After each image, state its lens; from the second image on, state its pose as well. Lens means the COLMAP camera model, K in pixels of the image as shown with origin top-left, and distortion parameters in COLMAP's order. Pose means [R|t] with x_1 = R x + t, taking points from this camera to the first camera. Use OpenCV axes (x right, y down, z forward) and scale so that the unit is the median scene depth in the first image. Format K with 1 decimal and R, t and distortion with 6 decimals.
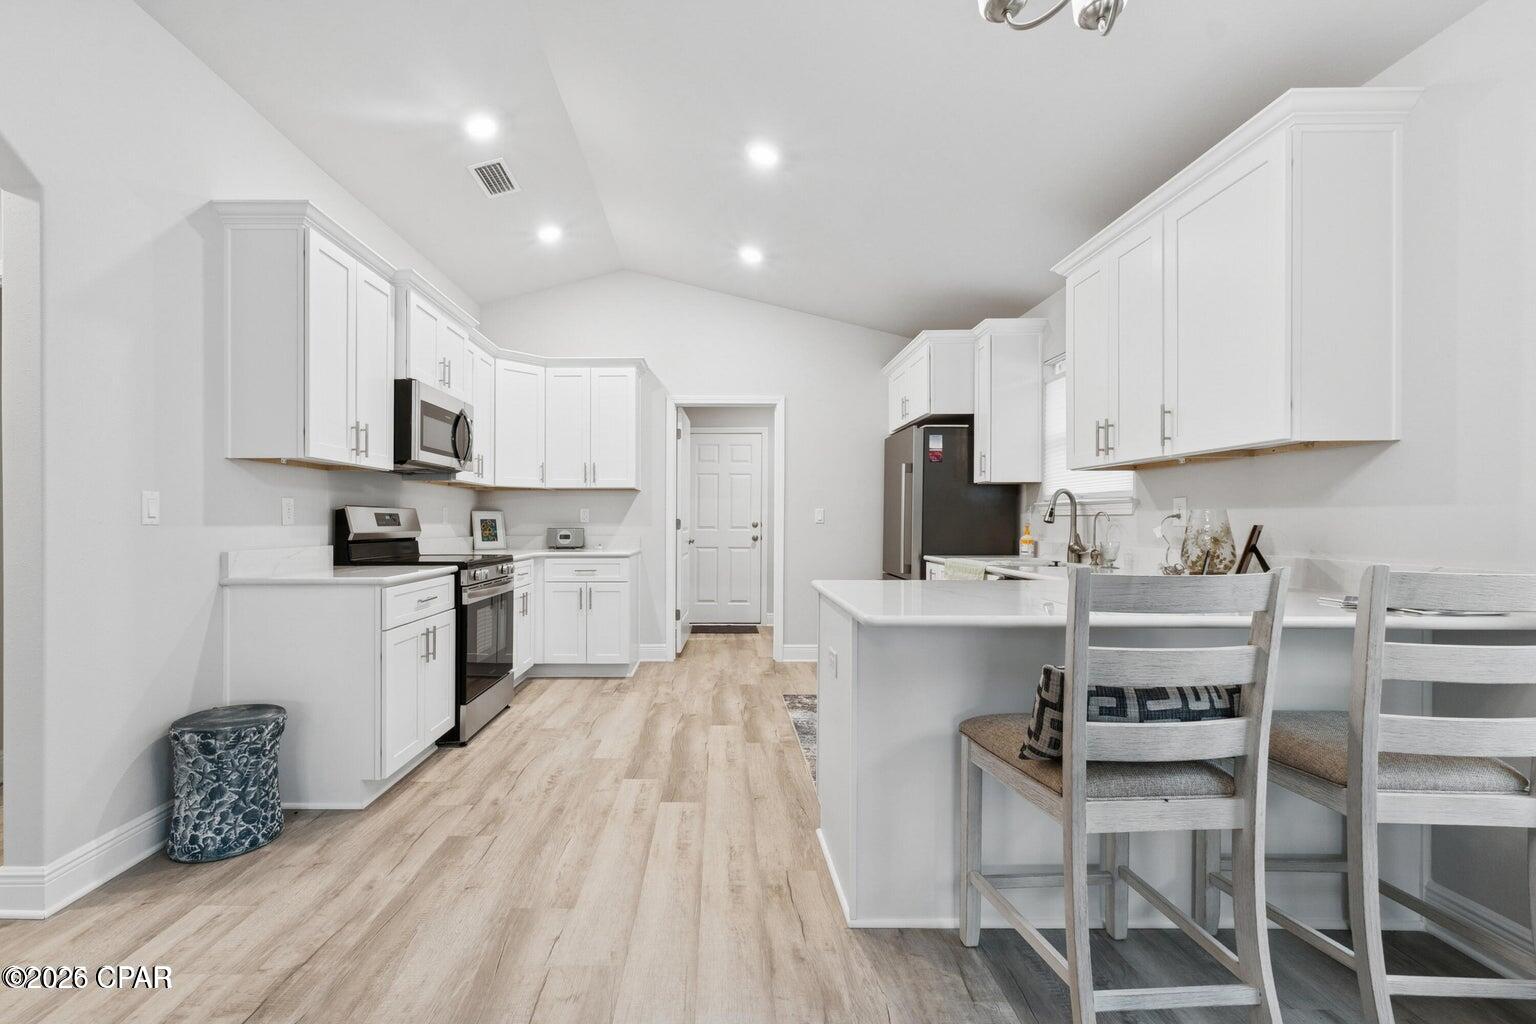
lens RADIAL K [[642.6, 0, 714.4], [0, 642.6, 523.3], [0, 0, 1]] dist [0.004165, -0.000372]
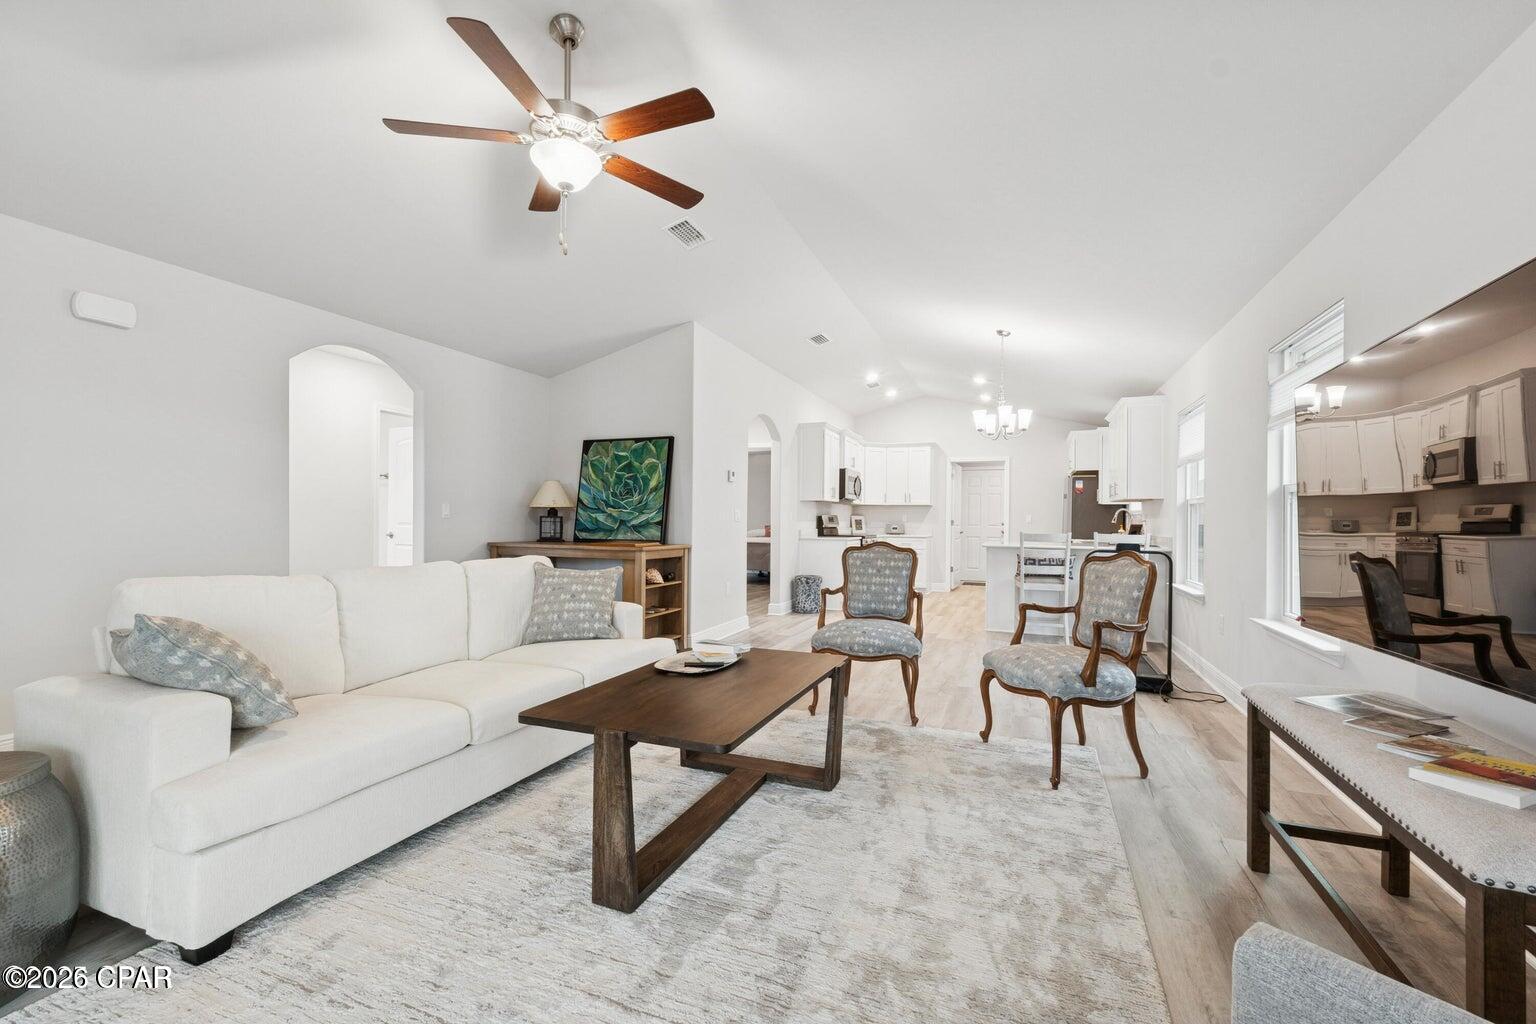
lens RADIAL K [[642.6, 0, 764.4], [0, 642.6, 521.3], [0, 0, 1]] dist [0.004165, -0.000372]
pose [[0.927508, 0.009021, -0.373695, 0.204251], [-0.009553, 0.999954, 0.000429, 0.002285], [0.373682, 0.003172, 0.927551, -1.457413]]
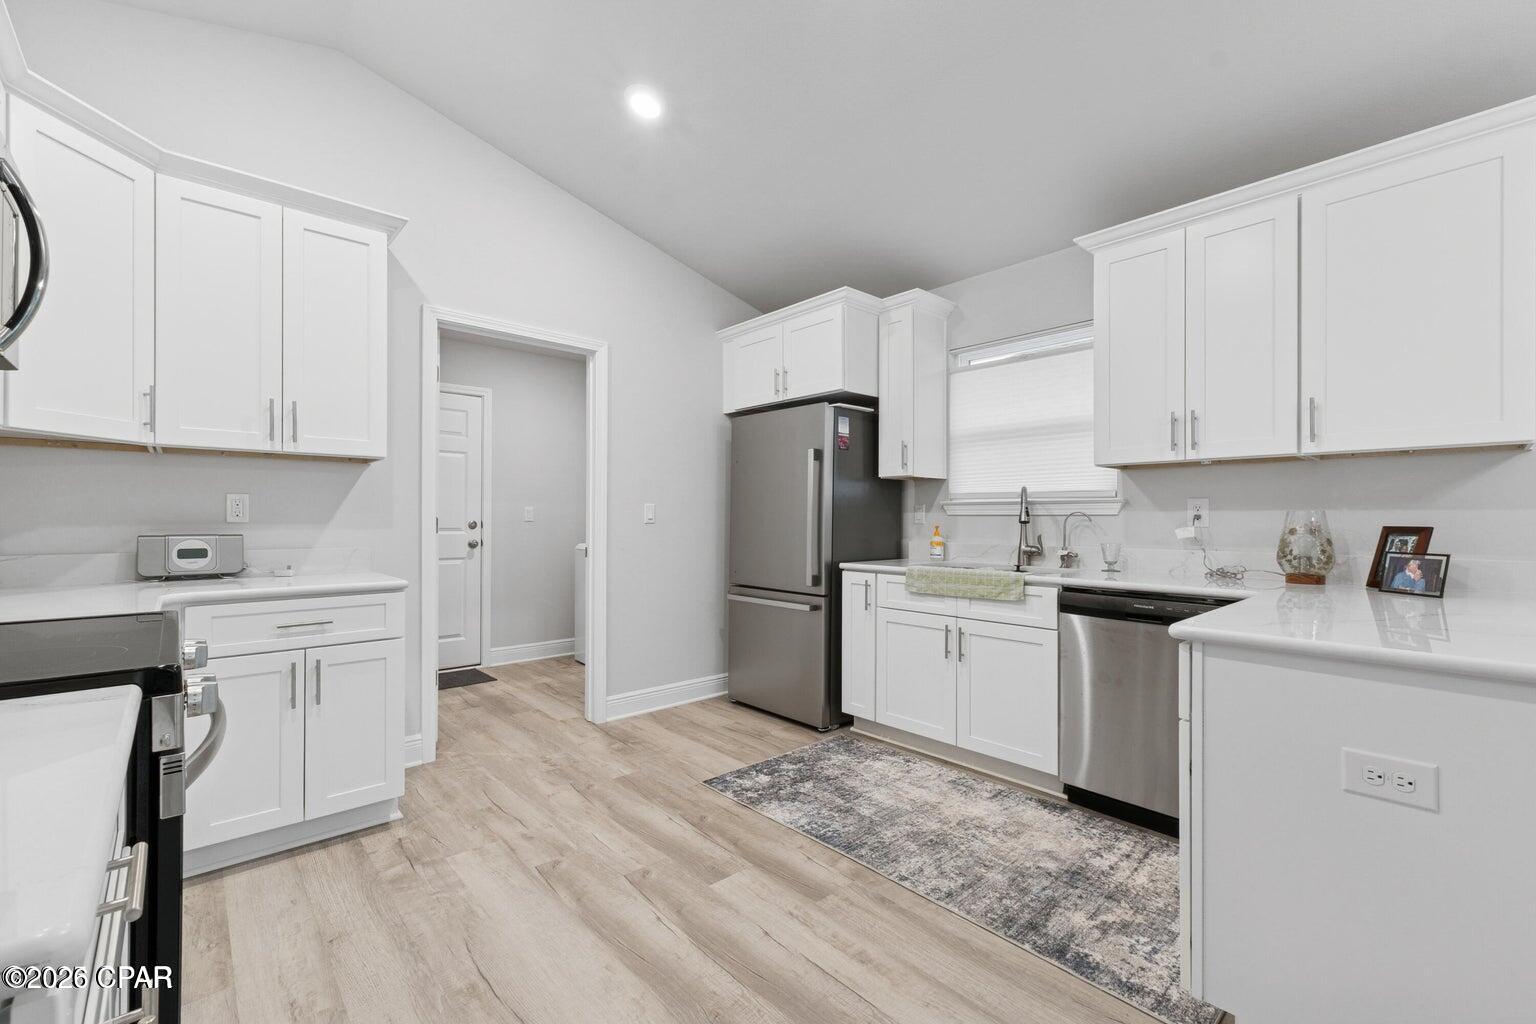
lens RADIAL K [[642.6, 0, 757.5], [0, 642.6, 515.6], [0, 0, 1]] dist [0.004165, -0.000372]
pose [[0.742370, 0.006309, 0.669960, -0.332781], [-0.000614, 0.999962, -0.008737, -0.003371], [-0.669989, 0.006075, 0.742346, 0.521957]]
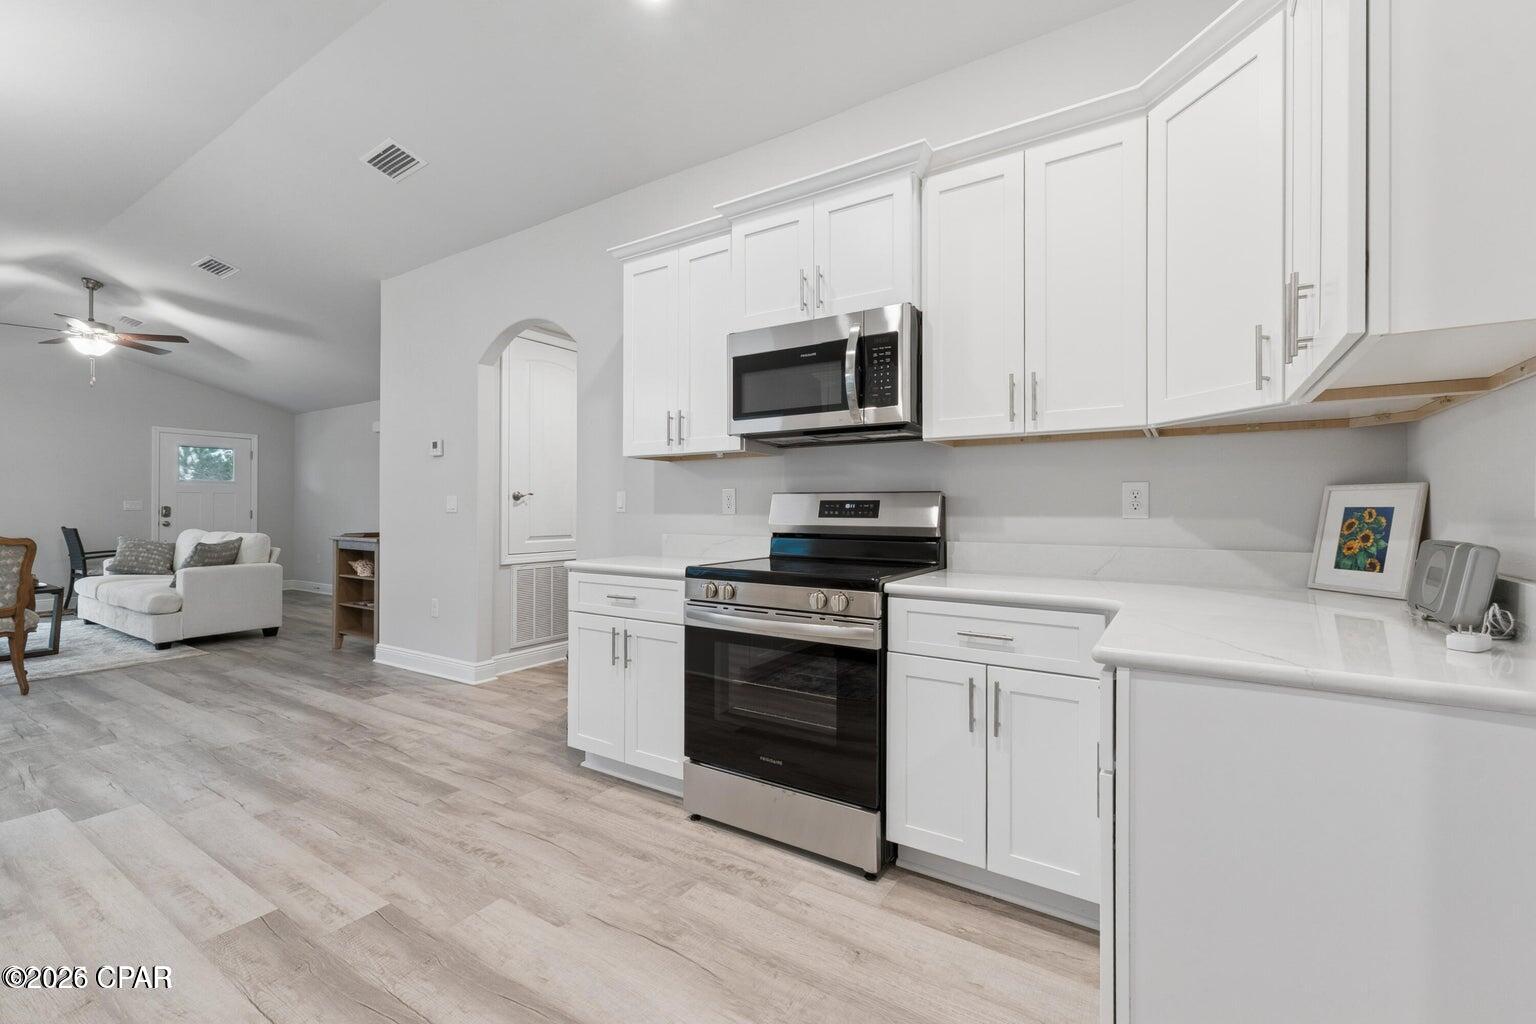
lens RADIAL K [[642.6, 0, 769.9], [0, 642.6, 502.1], [0, 0, 1]] dist [0.004165, -0.000372]
pose [[-0.526782, -0.007173, -0.849970, 0.163167], [-0.002641, 0.999973, -0.006803, -0.008137], [0.849996, -0.001339, -0.526787, 1.256186]]
